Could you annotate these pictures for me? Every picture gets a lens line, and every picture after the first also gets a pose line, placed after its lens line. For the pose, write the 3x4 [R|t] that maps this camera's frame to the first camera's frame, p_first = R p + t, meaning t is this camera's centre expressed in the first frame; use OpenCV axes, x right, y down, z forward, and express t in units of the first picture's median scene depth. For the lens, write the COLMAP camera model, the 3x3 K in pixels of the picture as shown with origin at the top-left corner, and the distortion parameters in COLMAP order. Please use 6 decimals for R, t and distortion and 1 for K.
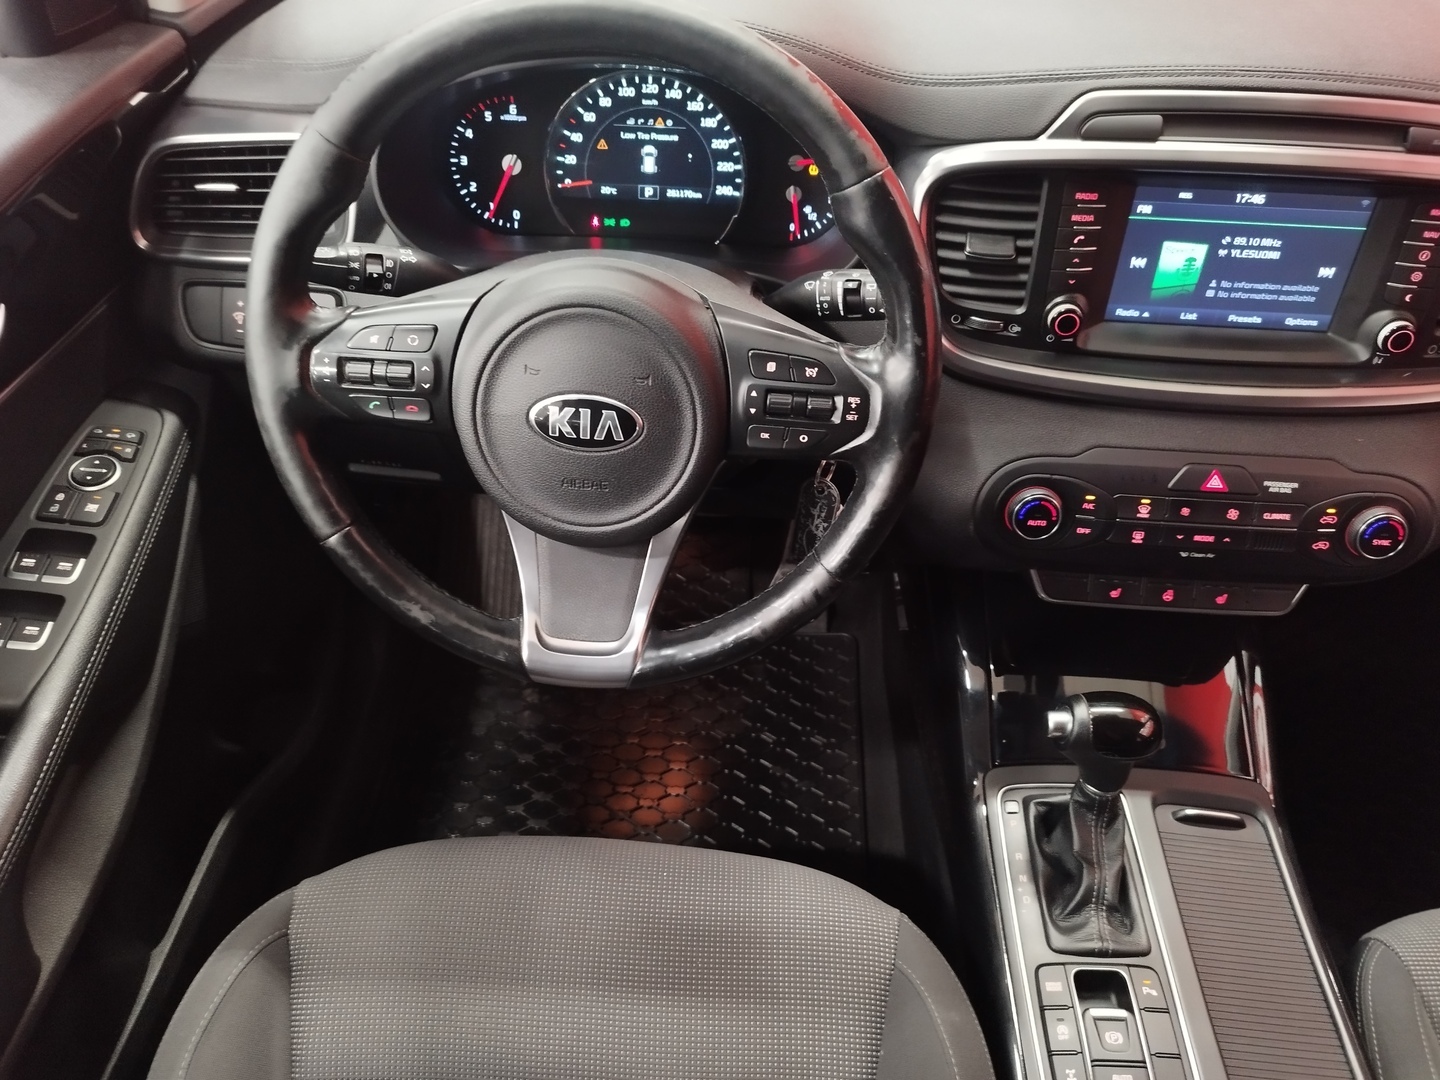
lens RADIAL K [[1082.9, 0, 720.0], [0, 1082.9, 540.0], [0, 0, 1]] dist [0.004477, -0.000792]
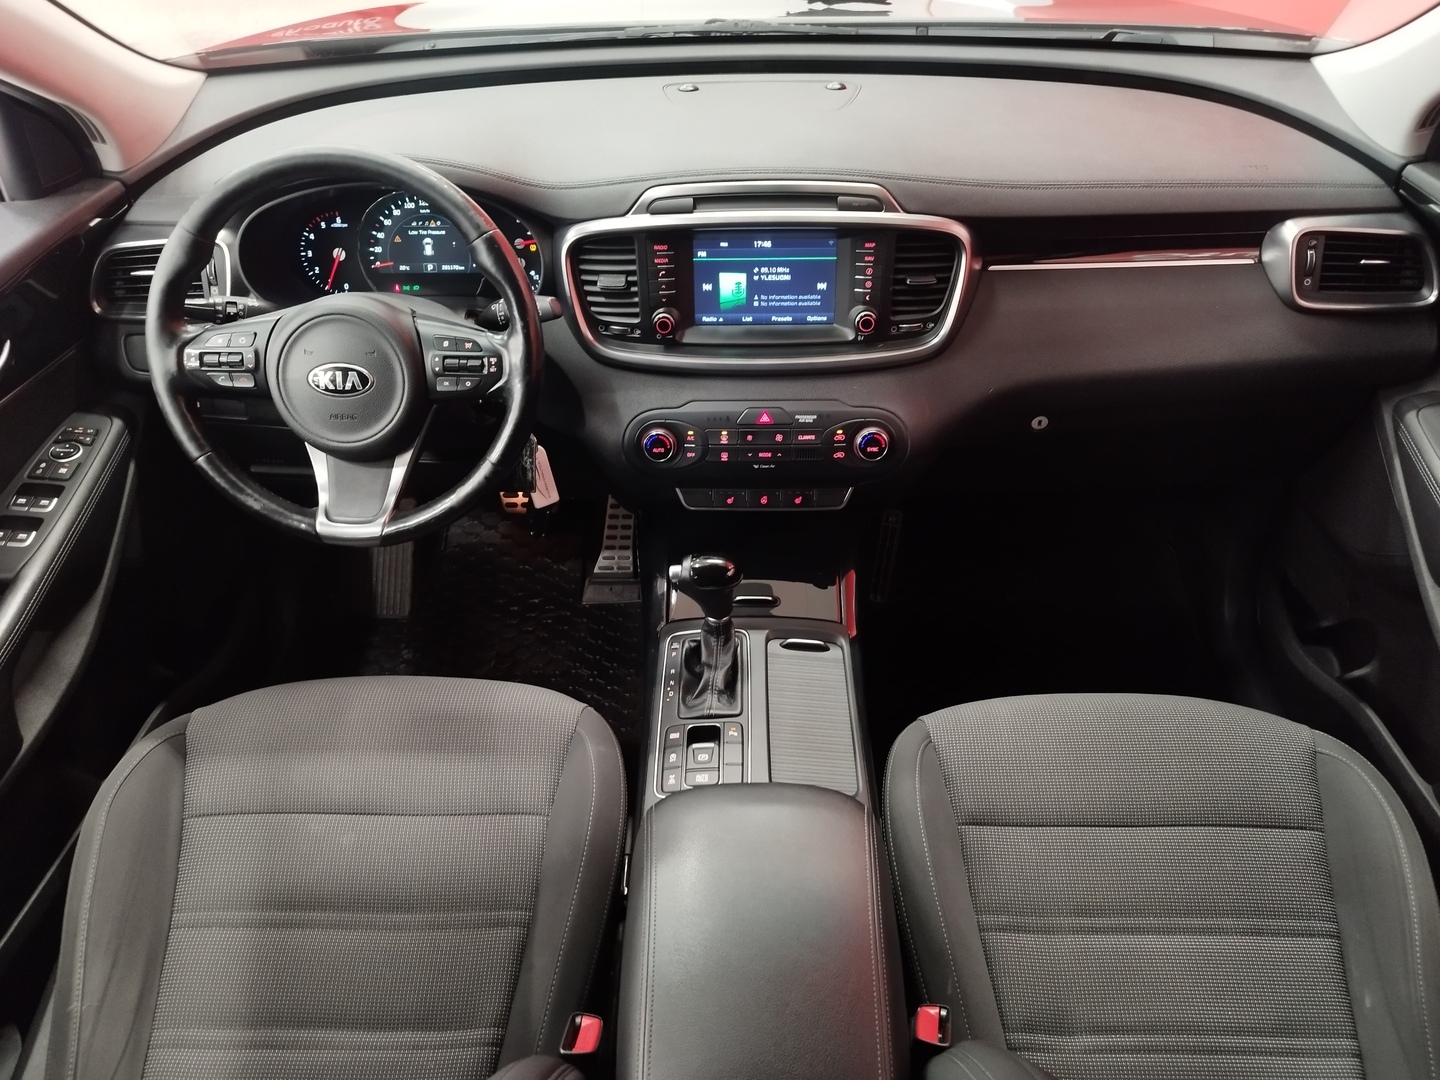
lens RADIAL K [[1070.2, 0, 720.0], [0, 1070.2, 540.0], [0, 0, 1]] dist [0.066872, -0.071139]
pose [[0.998508, -0.053847, -0.009099, 0.403087], [0.052470, 0.992150, -0.113512, 0.310757], [0.015140, 0.112865, 0.993495, -0.572815]]
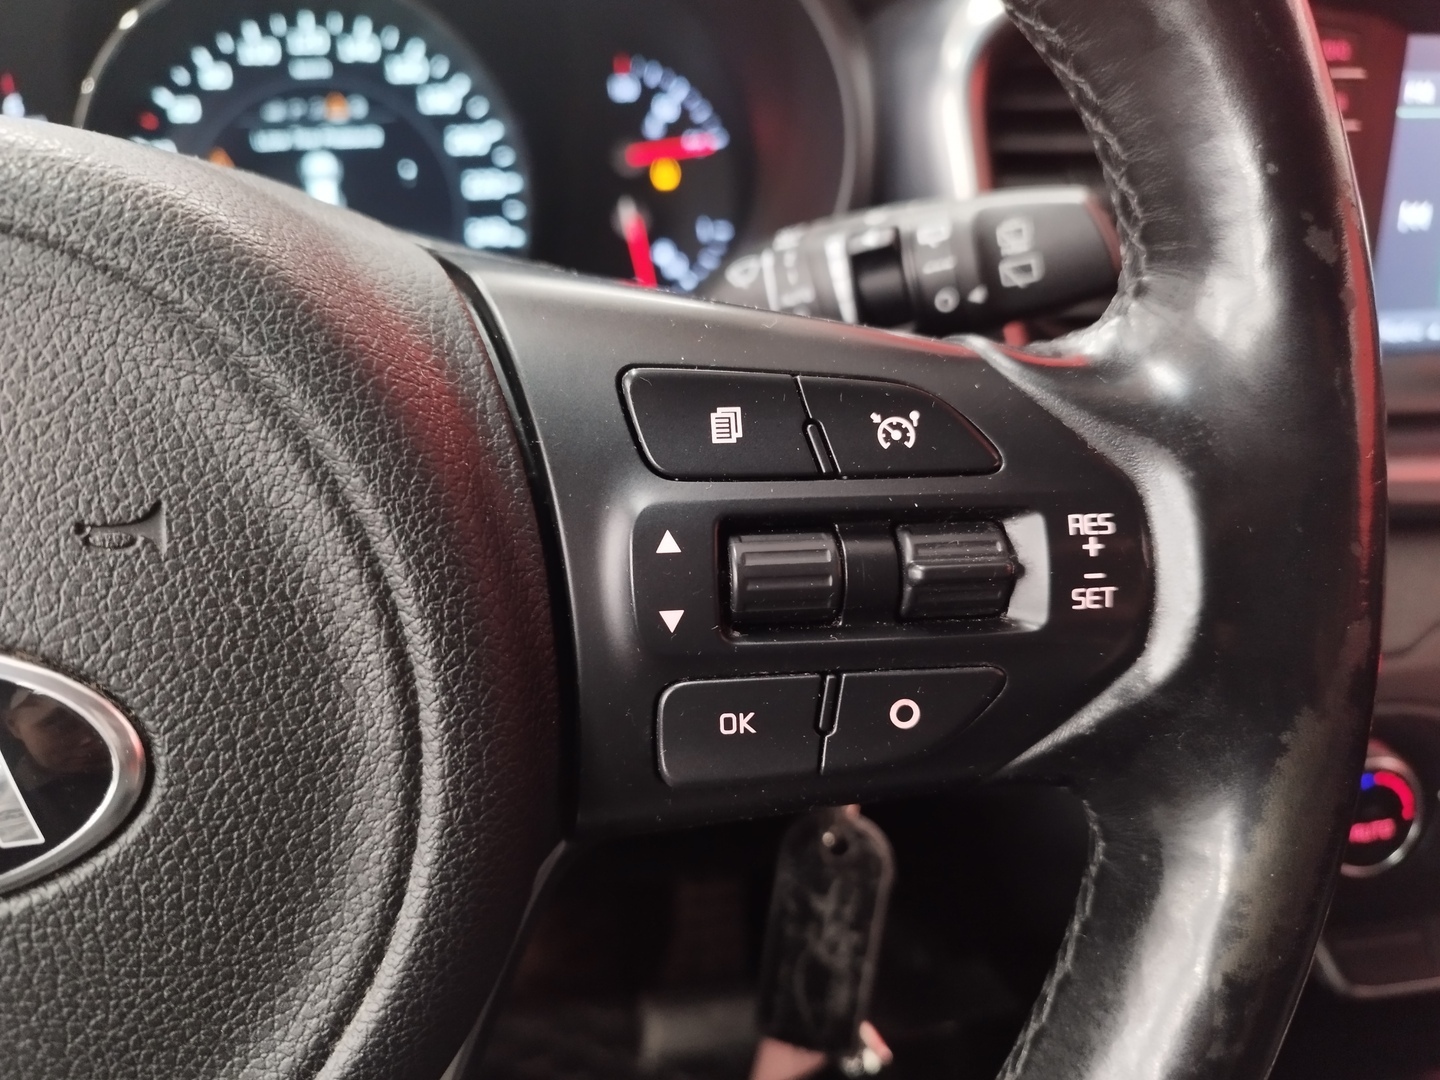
lens RADIAL K [[1082.9, 0, 720.0], [0, 1082.9, 540.0], [0, 0, 1]] dist [0.004477, -0.000792]
pose [[0.975939, -0.115776, 0.184769, -0.000100], [0.158023, 0.959432, -0.233494, -0.067131], [-0.150240, 0.257074, 0.954642, 0.641589]]
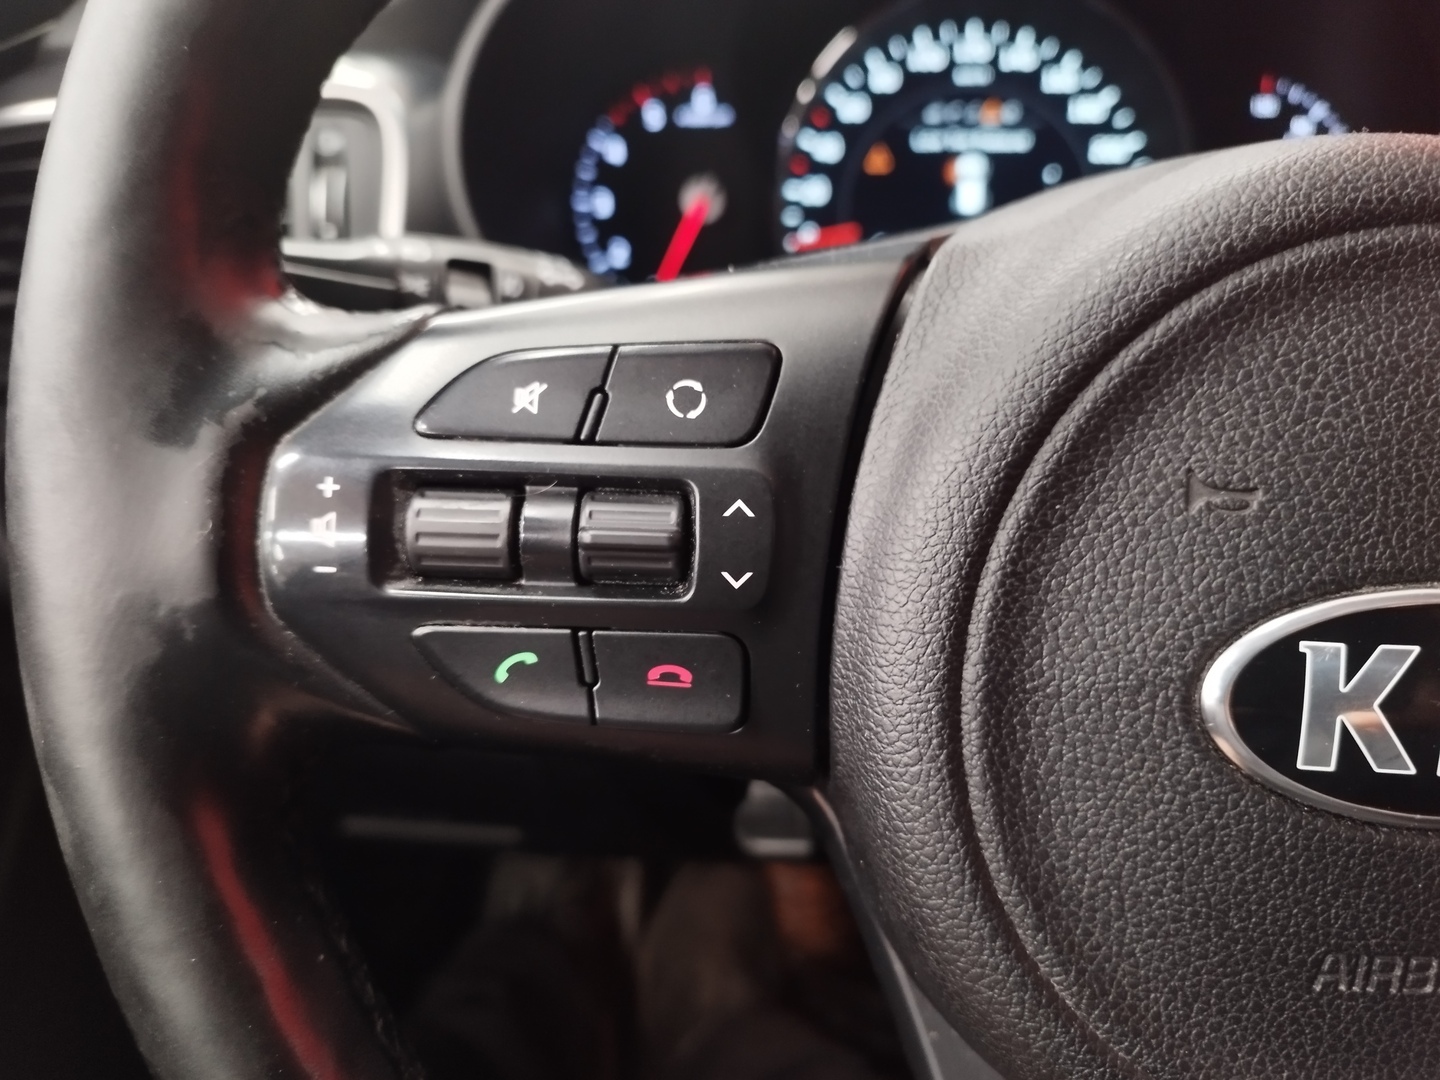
lens RADIAL K [[1090.9, 0, 720.0], [0, 1090.9, 540.0], [0, 0, 1]] dist [-0.061276, 0.000725]
pose [[0.999225, -0.028308, 0.027354, -0.234938], [0.034159, 0.968891, -0.245119, -0.076646], [-0.019565, 0.245864, 0.969107, 0.637283]]
